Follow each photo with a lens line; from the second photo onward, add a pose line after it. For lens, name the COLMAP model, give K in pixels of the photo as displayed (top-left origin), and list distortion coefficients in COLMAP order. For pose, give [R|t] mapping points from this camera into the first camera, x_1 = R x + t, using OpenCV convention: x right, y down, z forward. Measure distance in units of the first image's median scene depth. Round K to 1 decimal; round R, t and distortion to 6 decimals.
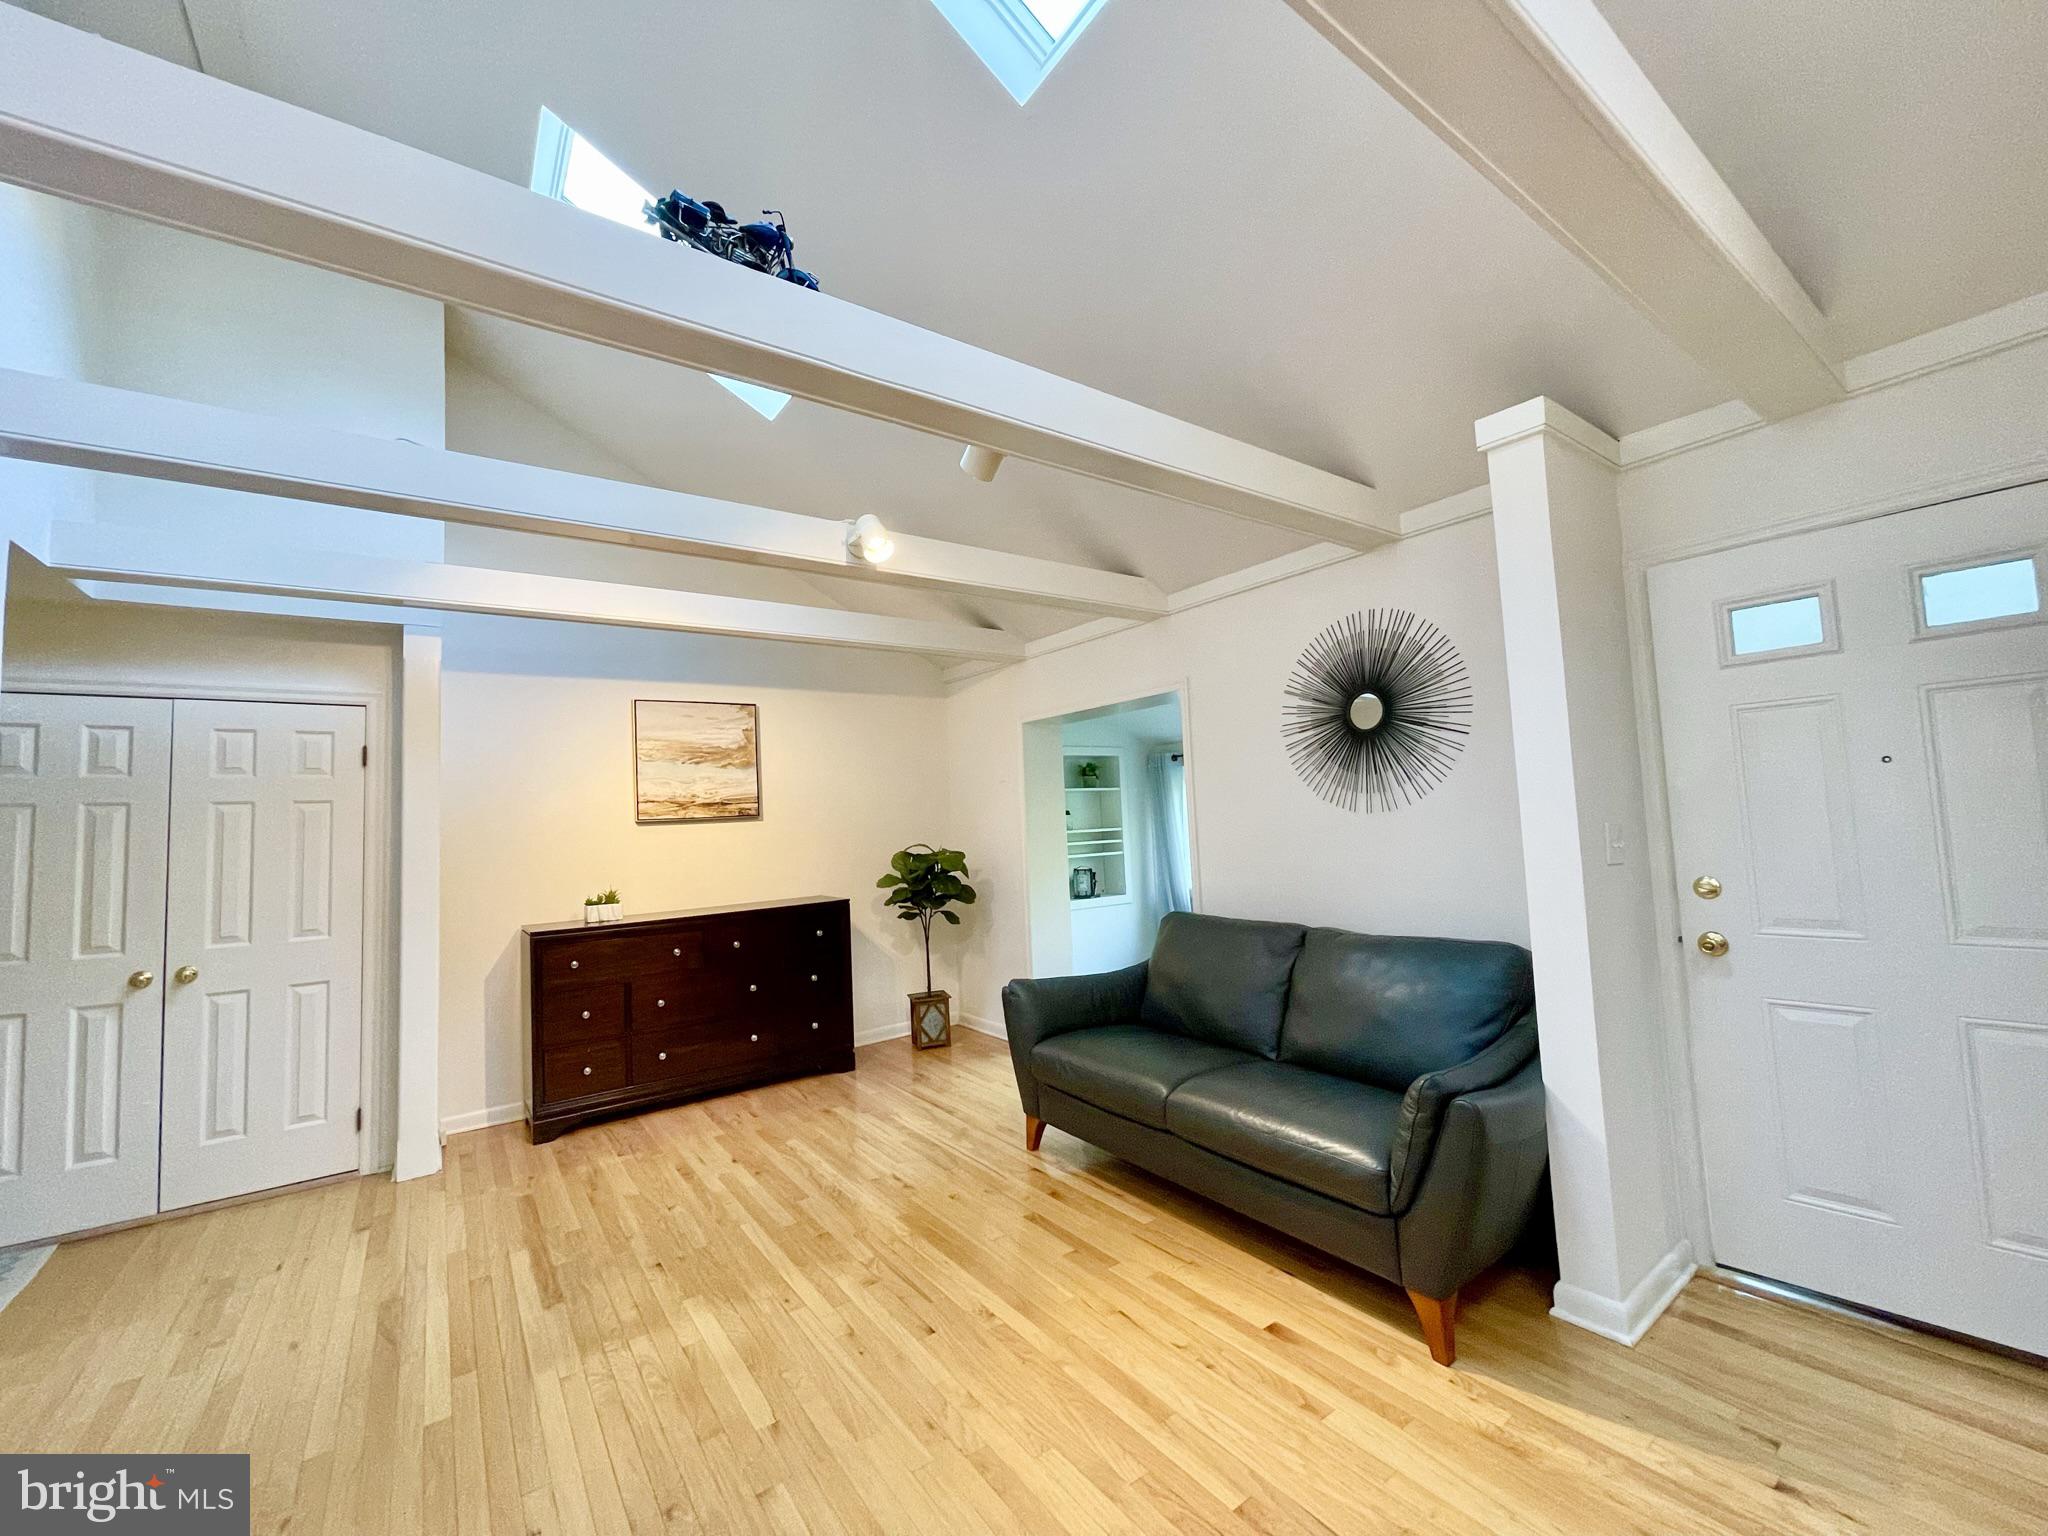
lens RADIAL K [[825.4, 0, 1020.2], [0, 825.4, 768.3], [0, 0, 1]] dist [-0.008089, 0.004451]
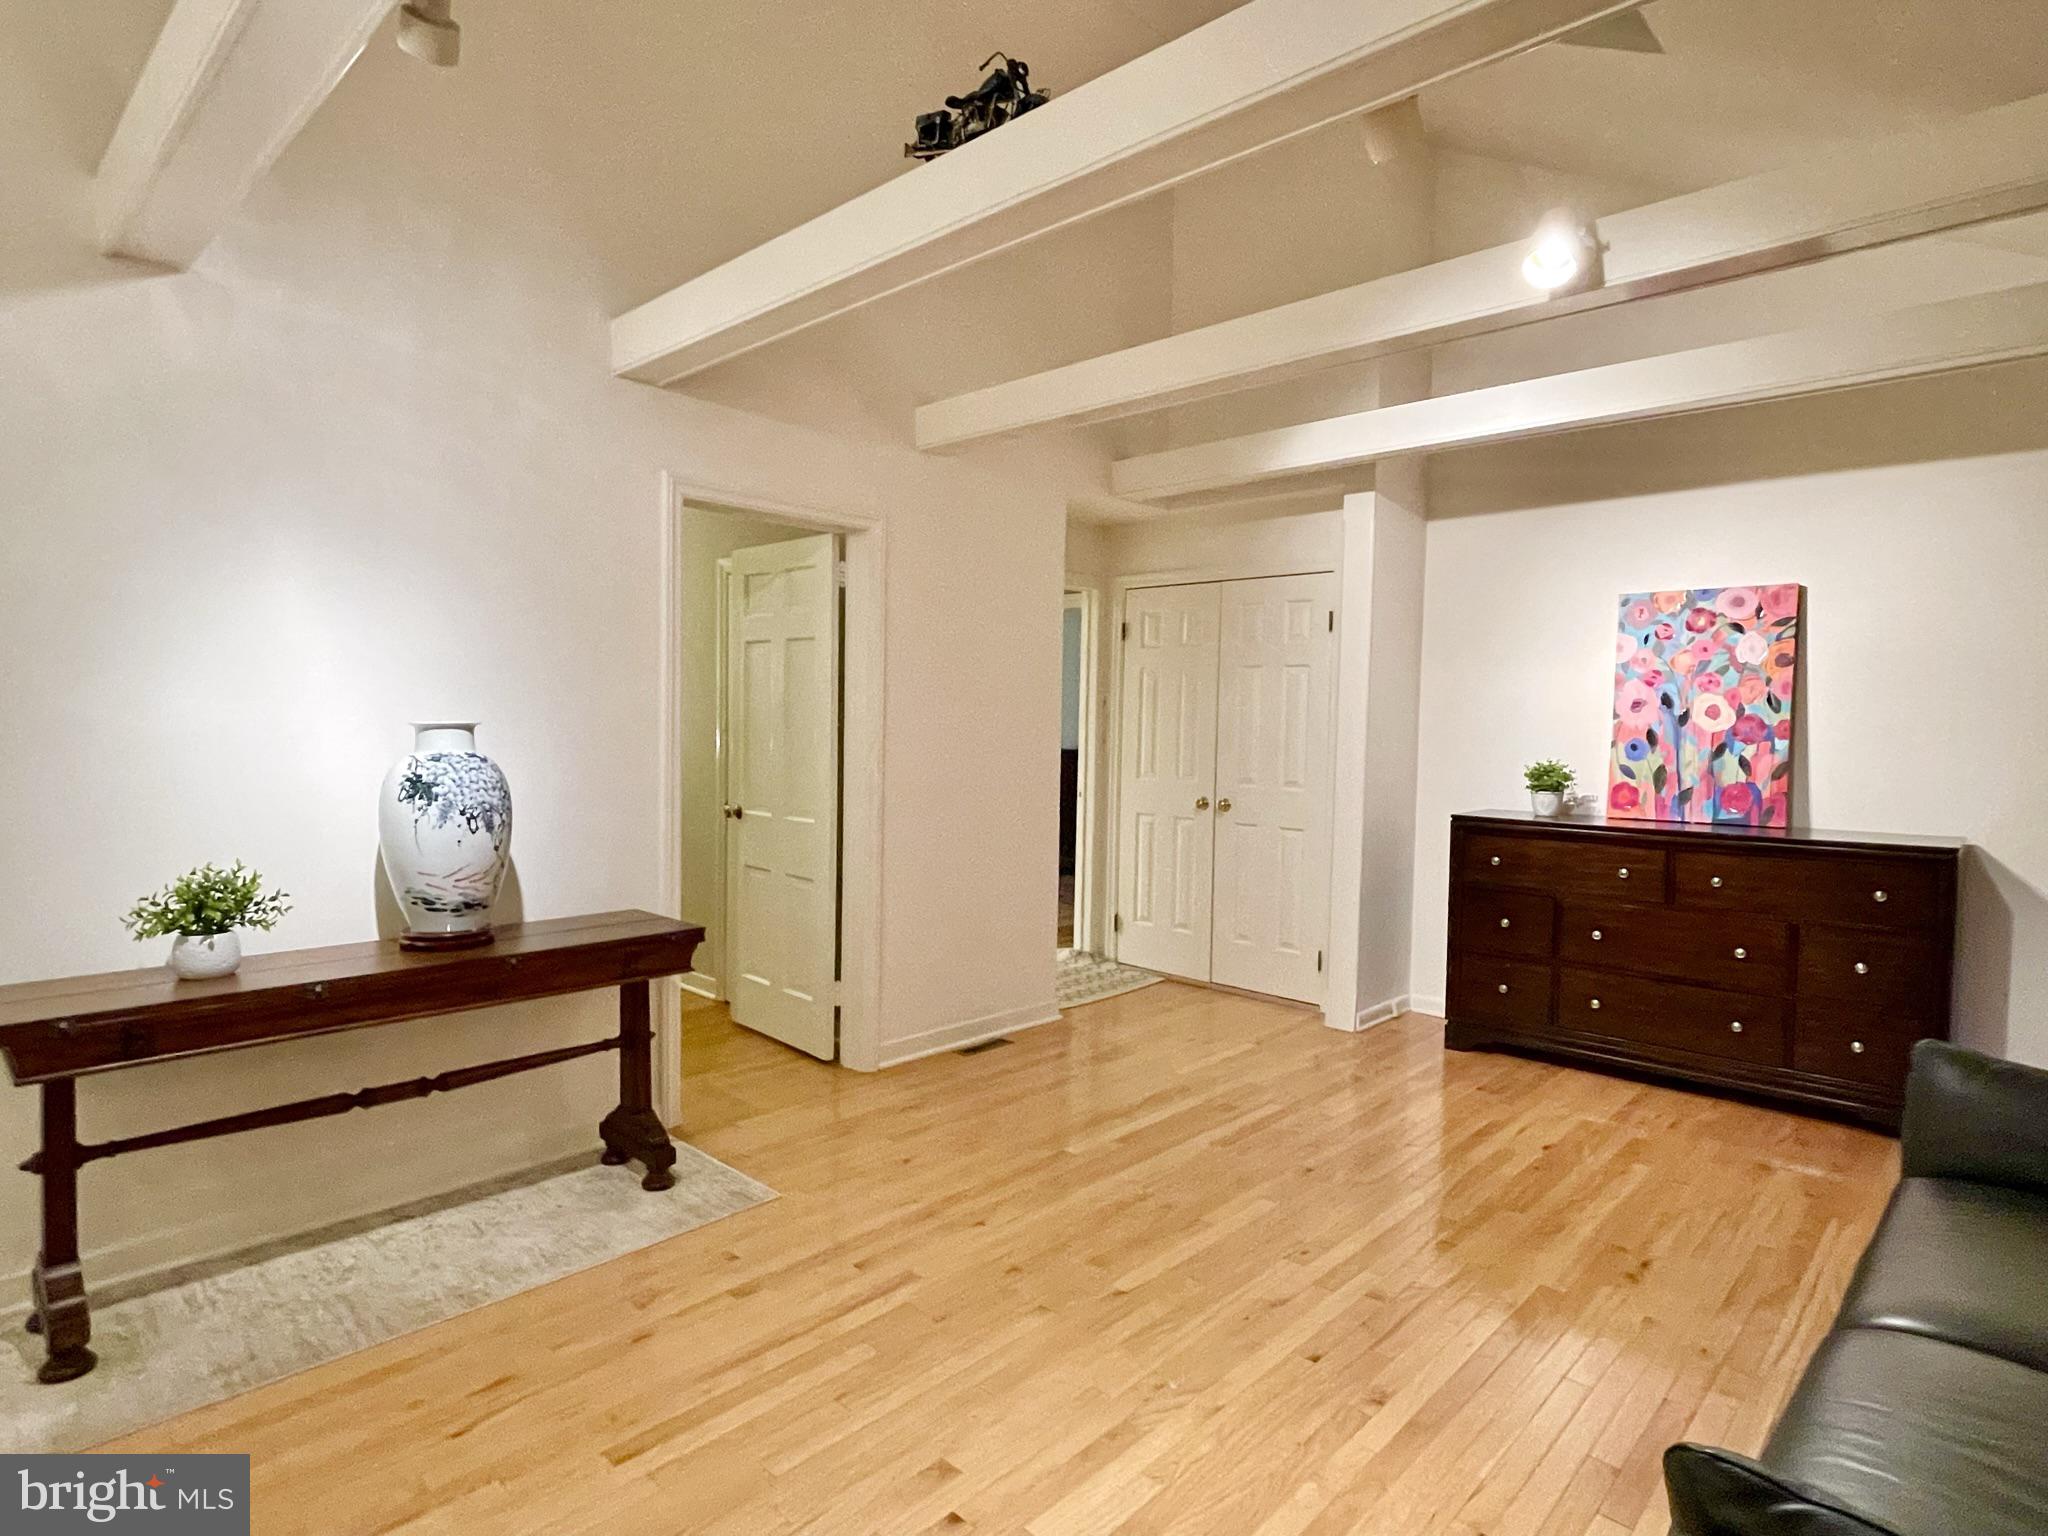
lens RADIAL K [[1103.4, 0, 1019.3], [0, 1103.4, 772.6], [0, 0, 1]] dist [-0.004930, -0.001080]
pose [[0.190917, 0.103072, -0.976180, 0.678835], [0.040995, 0.992767, 0.112841, 0.004468], [0.980750, -0.061561, 0.185311, 0.484039]]
